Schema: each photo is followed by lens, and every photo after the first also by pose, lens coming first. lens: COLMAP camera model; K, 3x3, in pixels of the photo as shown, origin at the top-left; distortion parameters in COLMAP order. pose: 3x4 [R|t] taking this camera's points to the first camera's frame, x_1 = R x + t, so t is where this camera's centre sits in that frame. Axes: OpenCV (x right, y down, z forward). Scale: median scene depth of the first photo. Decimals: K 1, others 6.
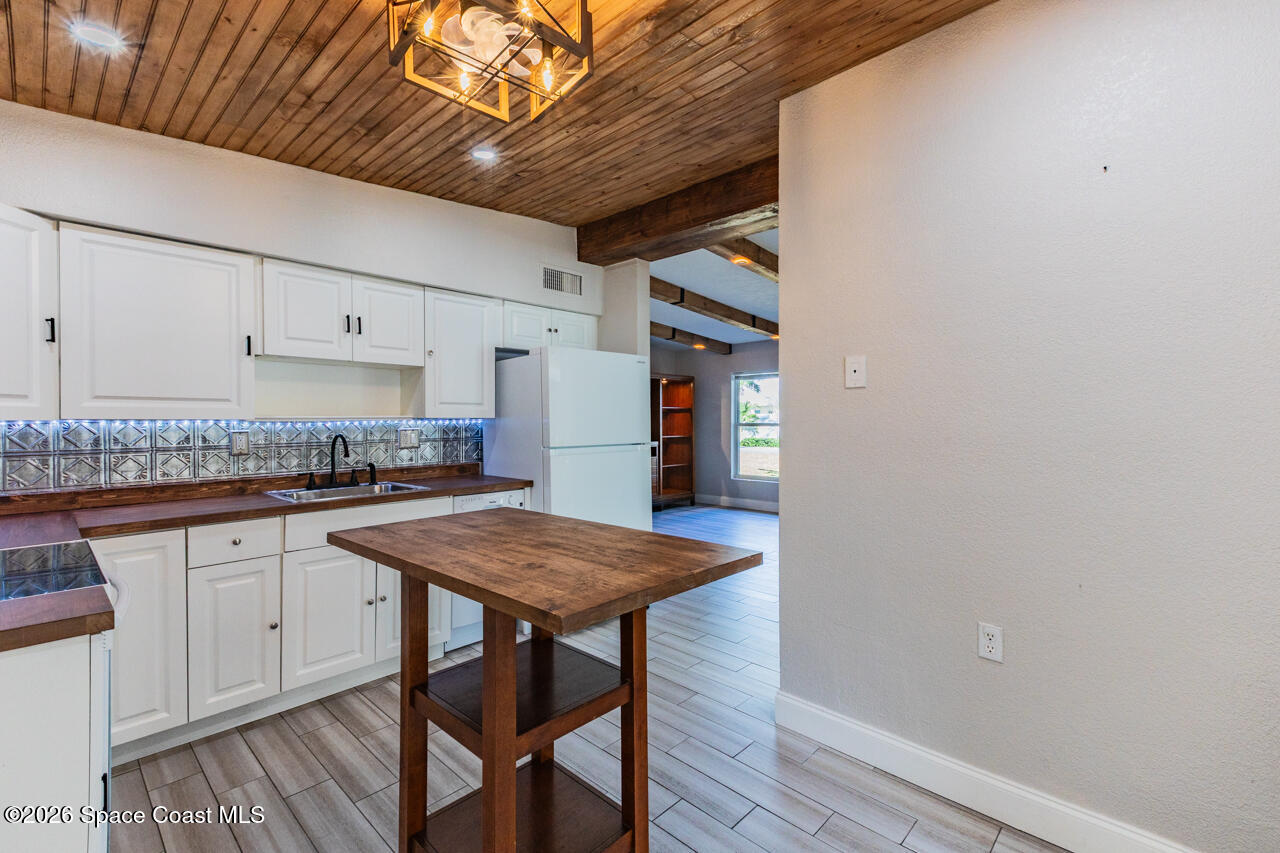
lens RADIAL K [[559.7, 0, 650.8], [0, 559.7, 424.2], [0, 0, 1]] dist [-0.000501, -0.000009]
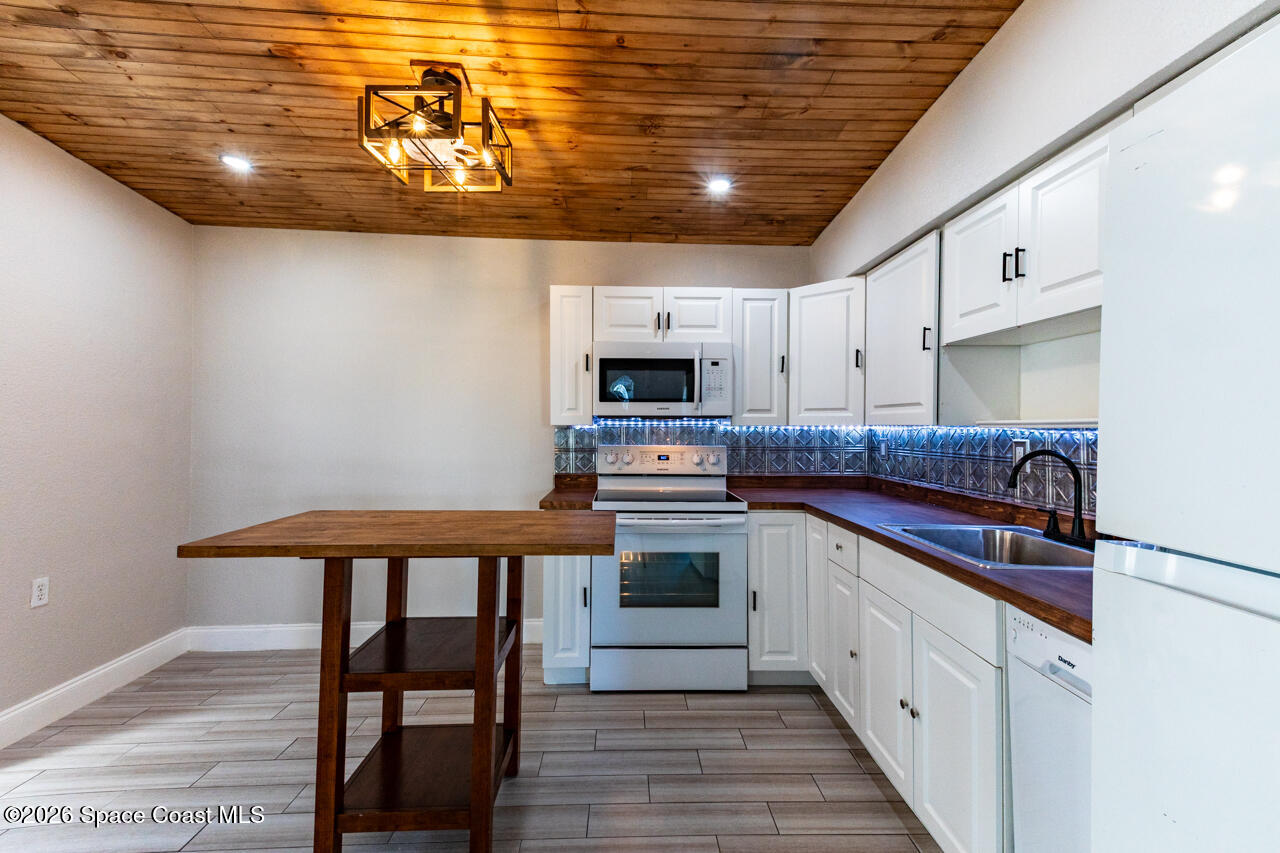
lens RADIAL K [[559.7, 0, 635.6], [0, 559.7, 419.7], [0, 0, 1]] dist [-0.000501, -0.000009]
pose [[-0.704034, -0.005425, -0.710145, 0.240251], [-0.009629, 0.999952, 0.001906, -0.019969], [0.710101, 0.008180, -0.704052, 1.557076]]
